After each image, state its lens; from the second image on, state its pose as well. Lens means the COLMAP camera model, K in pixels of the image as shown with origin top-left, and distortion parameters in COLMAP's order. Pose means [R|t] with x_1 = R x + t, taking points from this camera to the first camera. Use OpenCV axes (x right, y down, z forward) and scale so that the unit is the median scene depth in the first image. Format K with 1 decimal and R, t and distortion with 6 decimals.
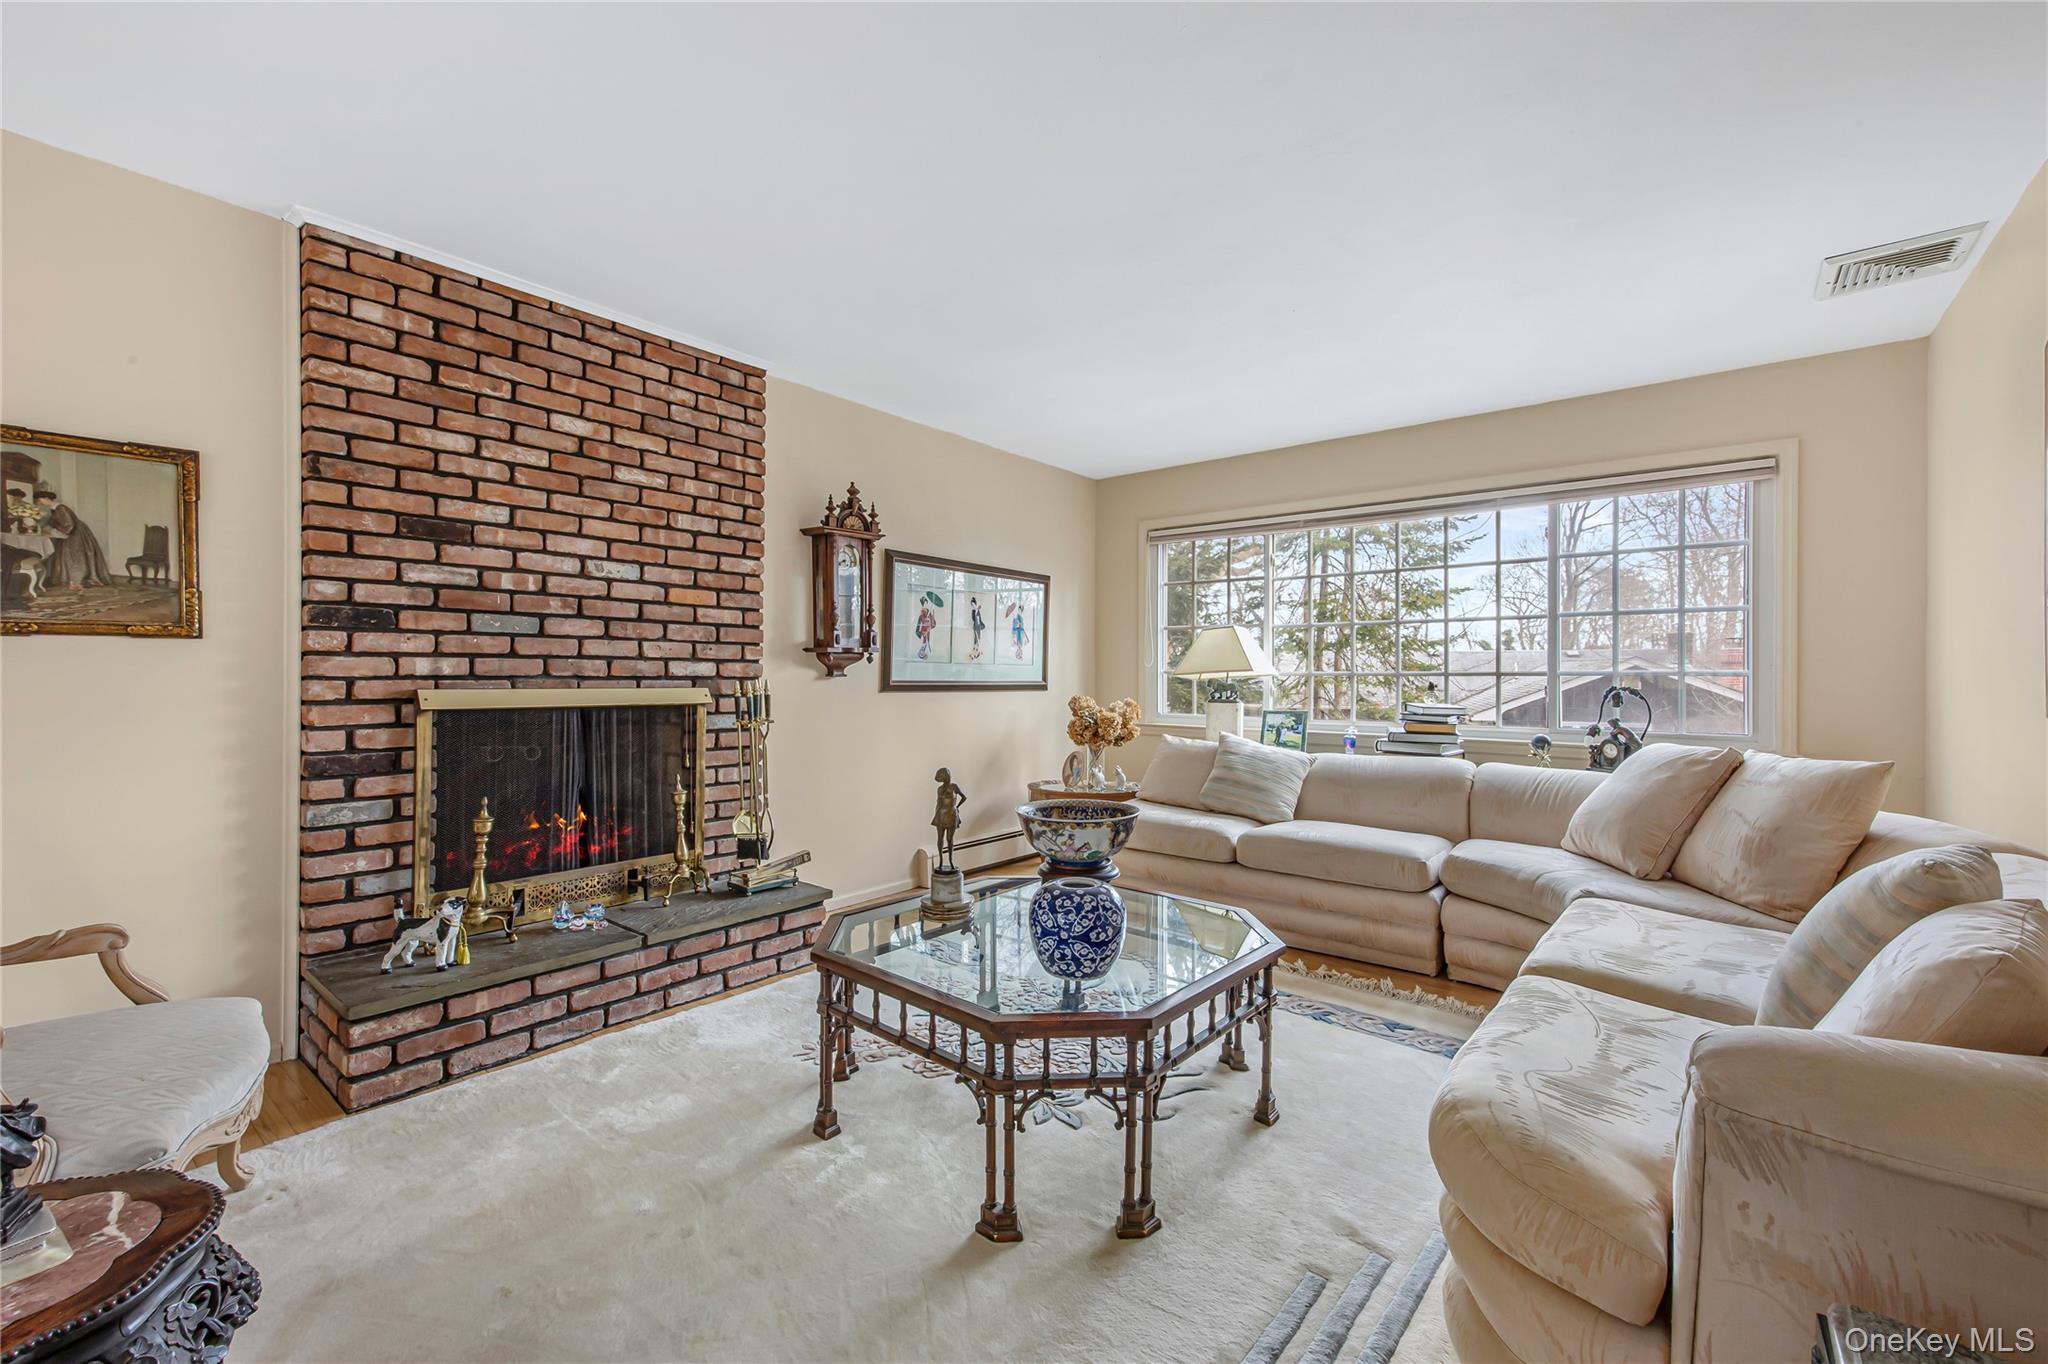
lens RADIAL K [[843.8, 0, 1026.4], [0, 843.8, 669.9], [0, 0, 1]] dist [0.013635, 0.000152]
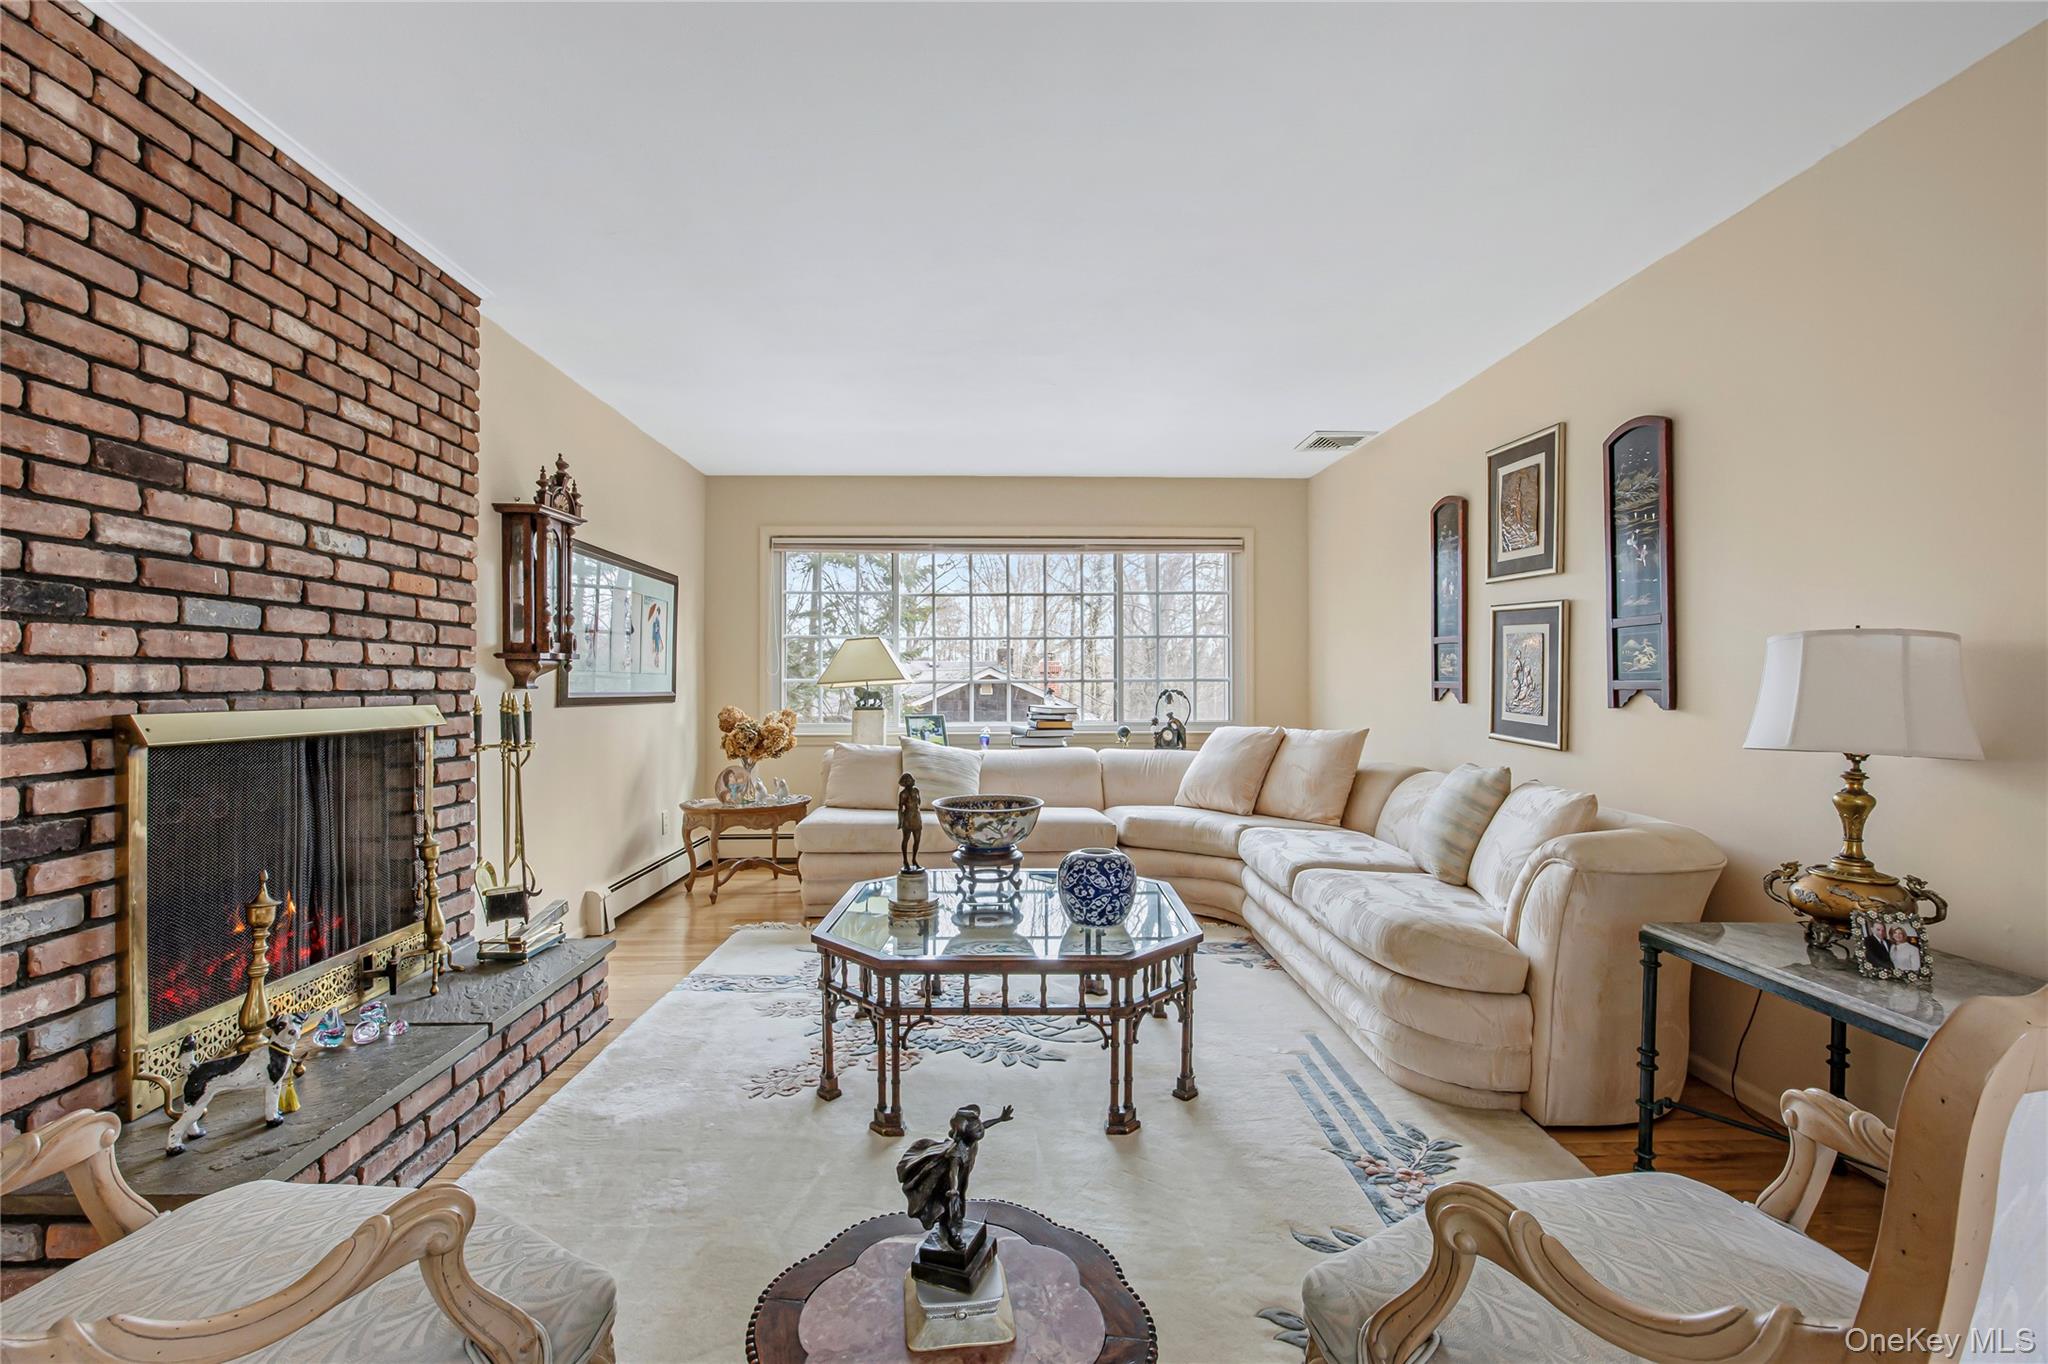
lens RADIAL K [[892.9, 0, 1024.0], [0, 892.9, 682.0], [0, 0, 1]] dist [-0.000821, -0.004609]
pose [[0.751847, -0.006235, 0.659309, -0.604057], [0.002983, 0.999977, 0.006055, -0.003286], [-0.659331, -0.002585, 0.751848, 0.059390]]
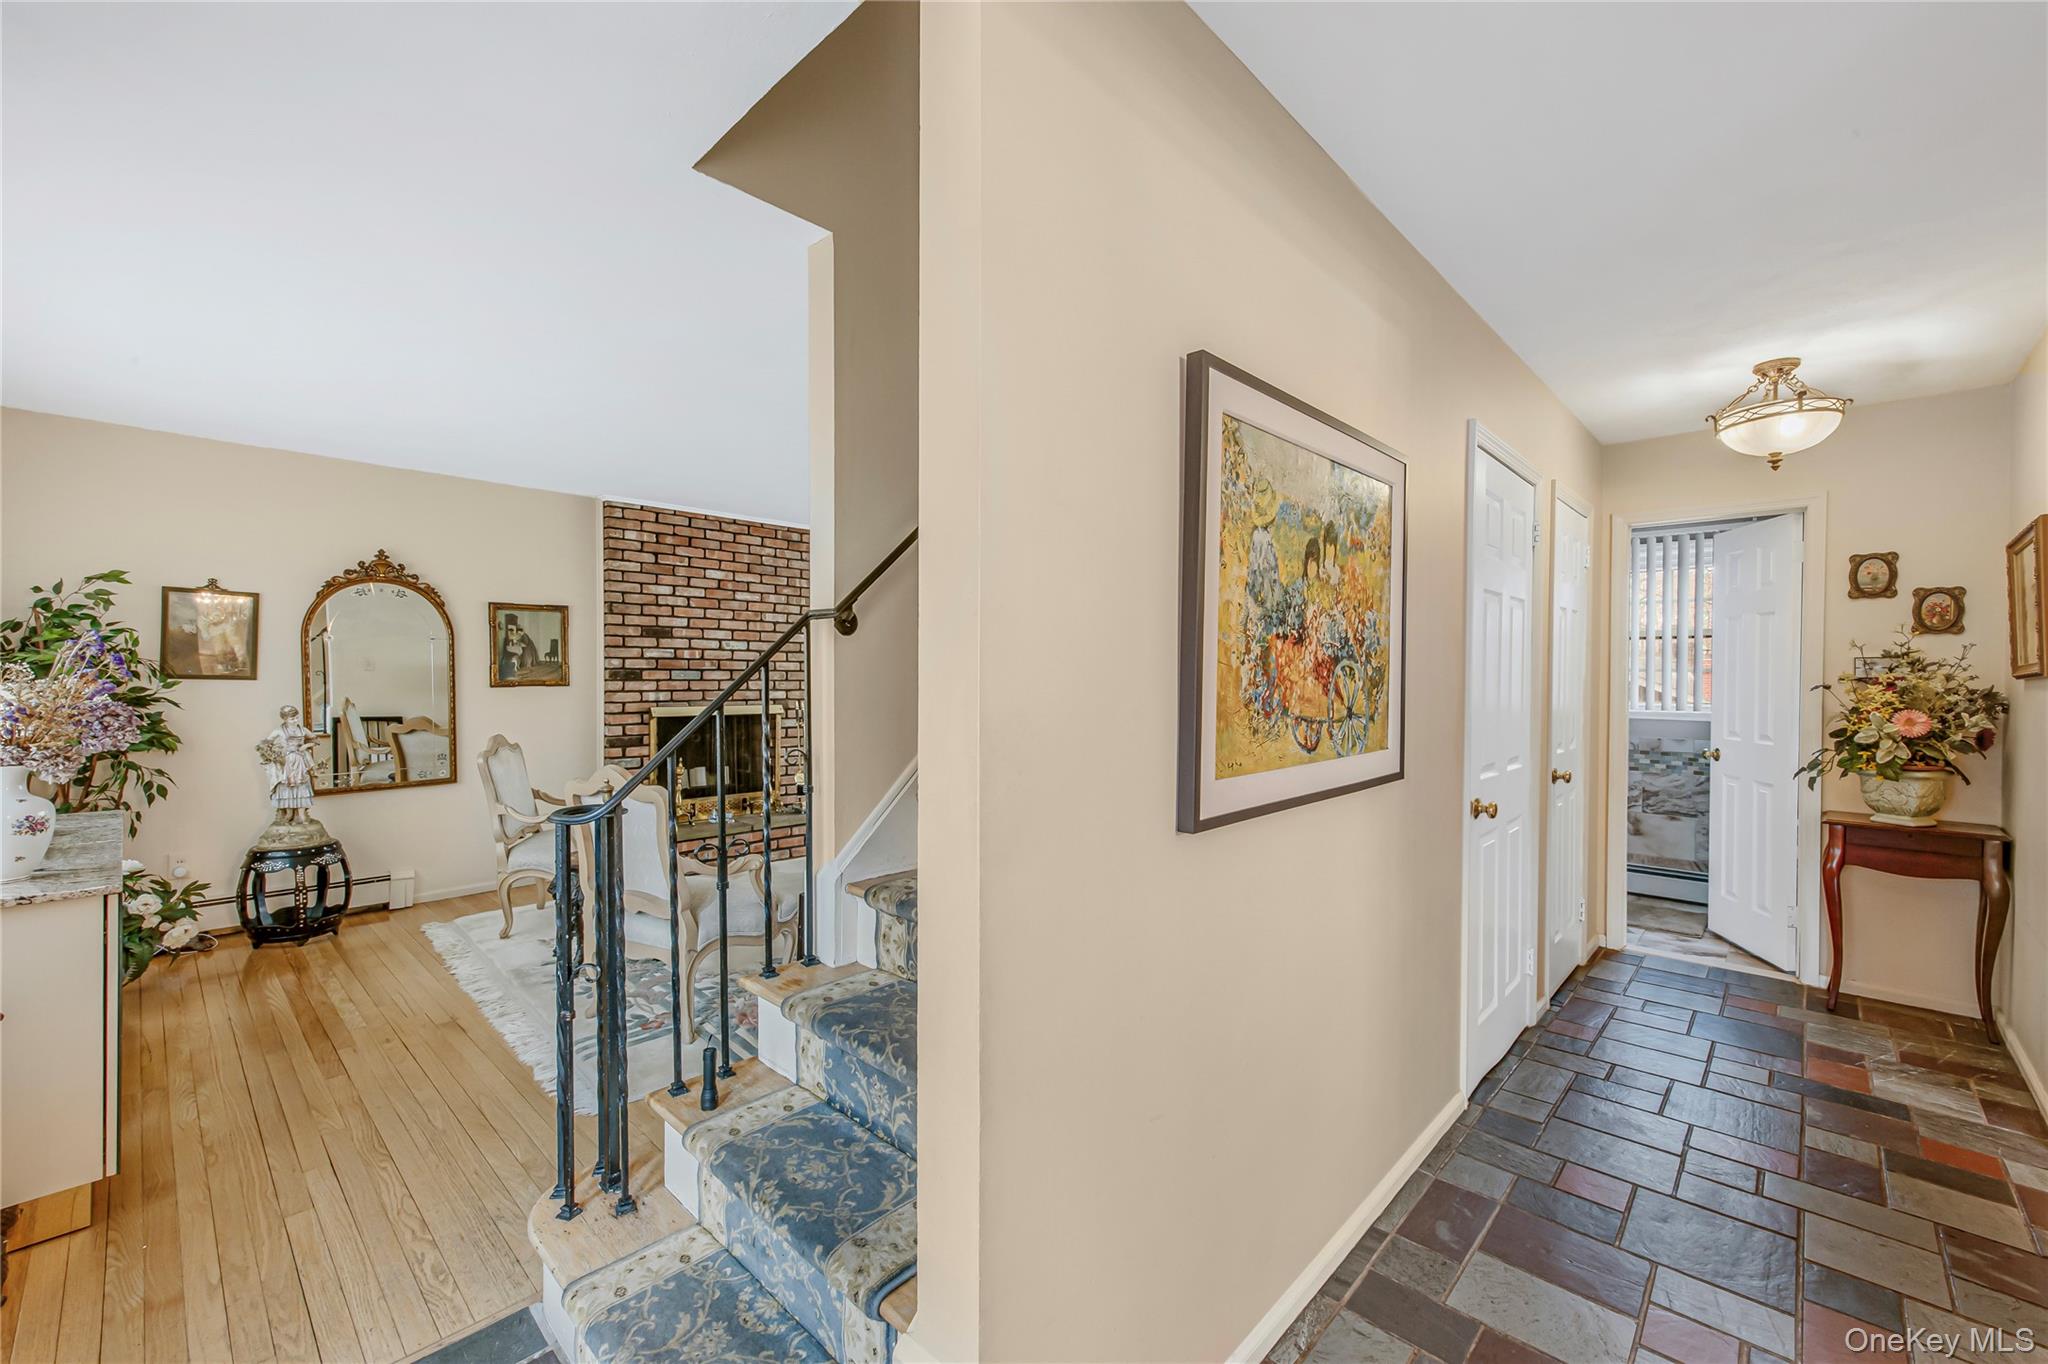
lens RADIAL K [[825.0, 0, 1023.3], [0, 825.0, 677.2], [0, 0, 1]] dist [0.012612, -0.000094]
pose [[0.996949, -0.000577, -0.078058, 0.361405], [0.001108, 0.999976, 0.006766, -0.061820], [0.078052, -0.006832, 0.996926, -0.942694]]
